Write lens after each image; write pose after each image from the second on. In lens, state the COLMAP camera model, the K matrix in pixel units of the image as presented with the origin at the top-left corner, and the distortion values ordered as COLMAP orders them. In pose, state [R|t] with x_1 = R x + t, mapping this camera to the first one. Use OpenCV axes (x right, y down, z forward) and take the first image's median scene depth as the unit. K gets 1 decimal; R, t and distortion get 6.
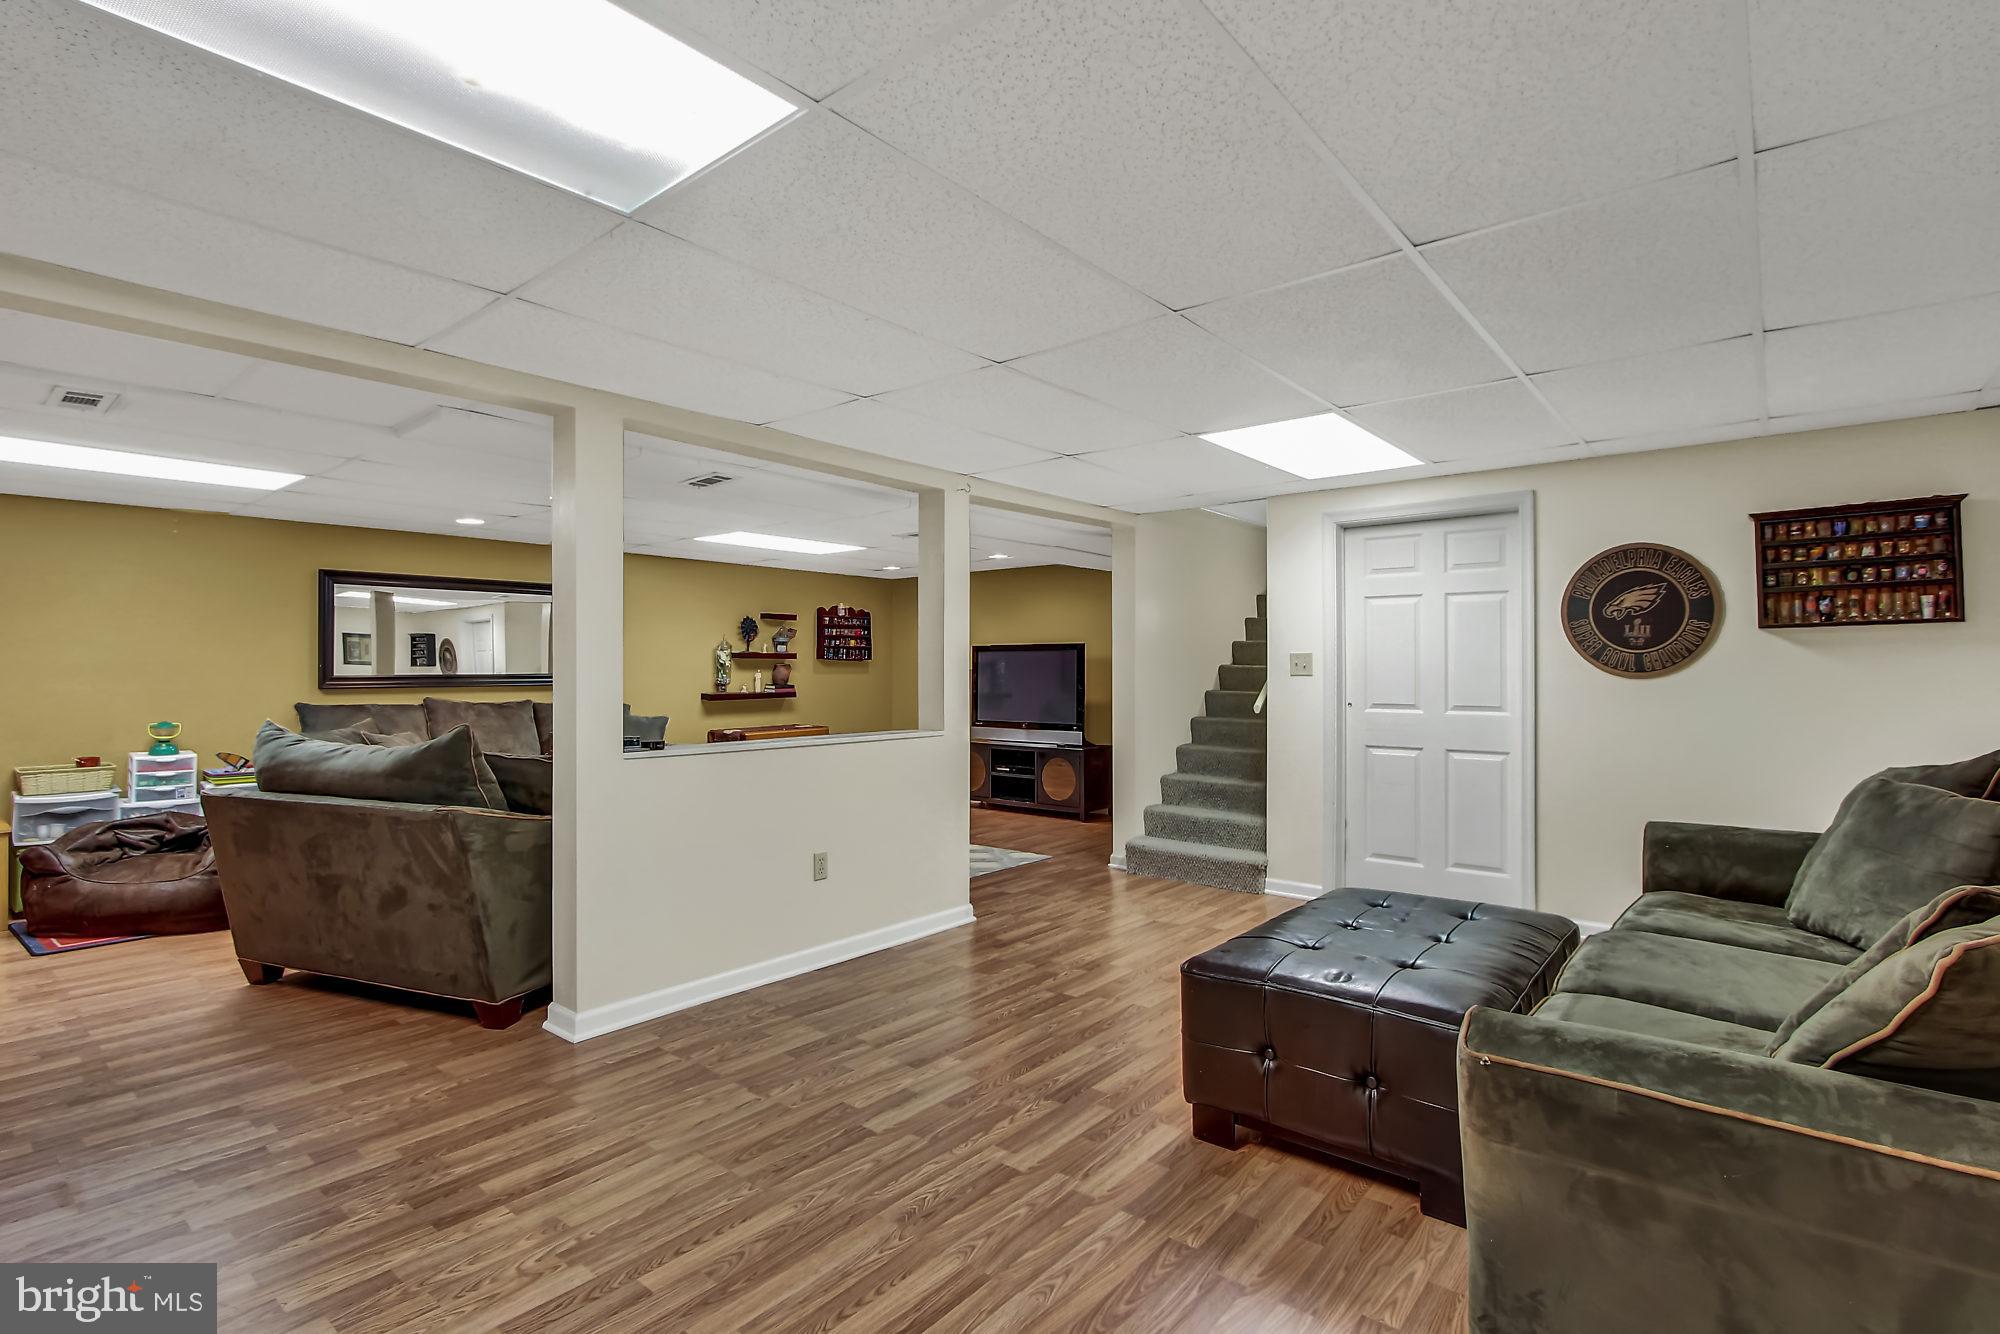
lens RADIAL K [[969.8, 0, 972.2], [0, 969.8, 675.5], [0, 0, 1]] dist [-0.005173, -0.000867]
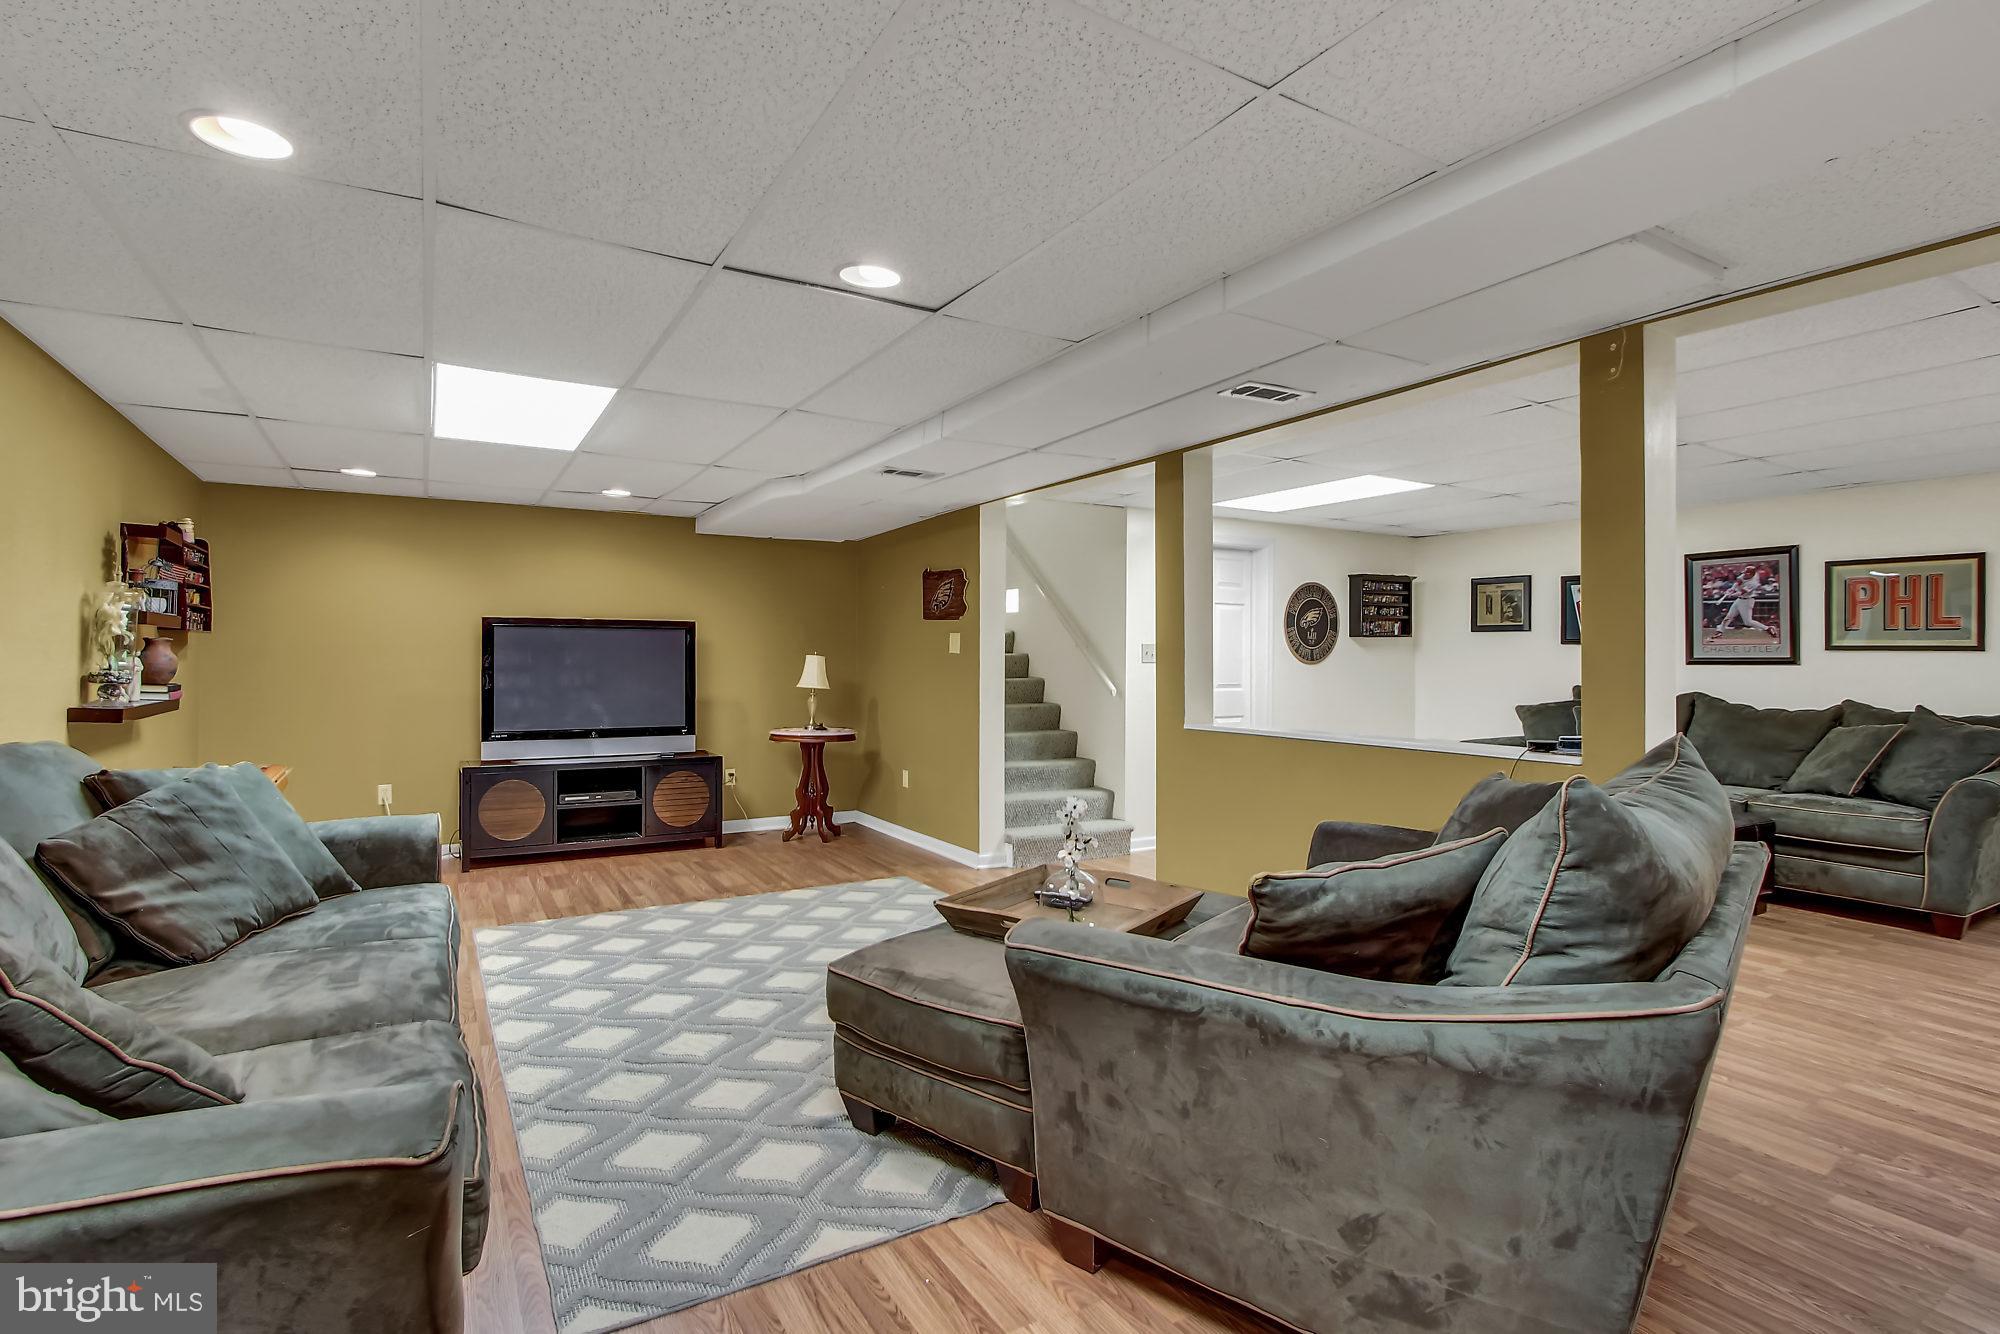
lens RADIAL K [[951.9, 0, 994.8], [0, 951.9, 643.5], [0, 0, 1]] dist [-0.013344, -0.000229]
pose [[0.321071, 0.019990, 0.946844, -1.049137], [0.003858, 0.999741, -0.022415, 0.002640], [-0.947047, 0.010850, 0.320911, 0.984709]]
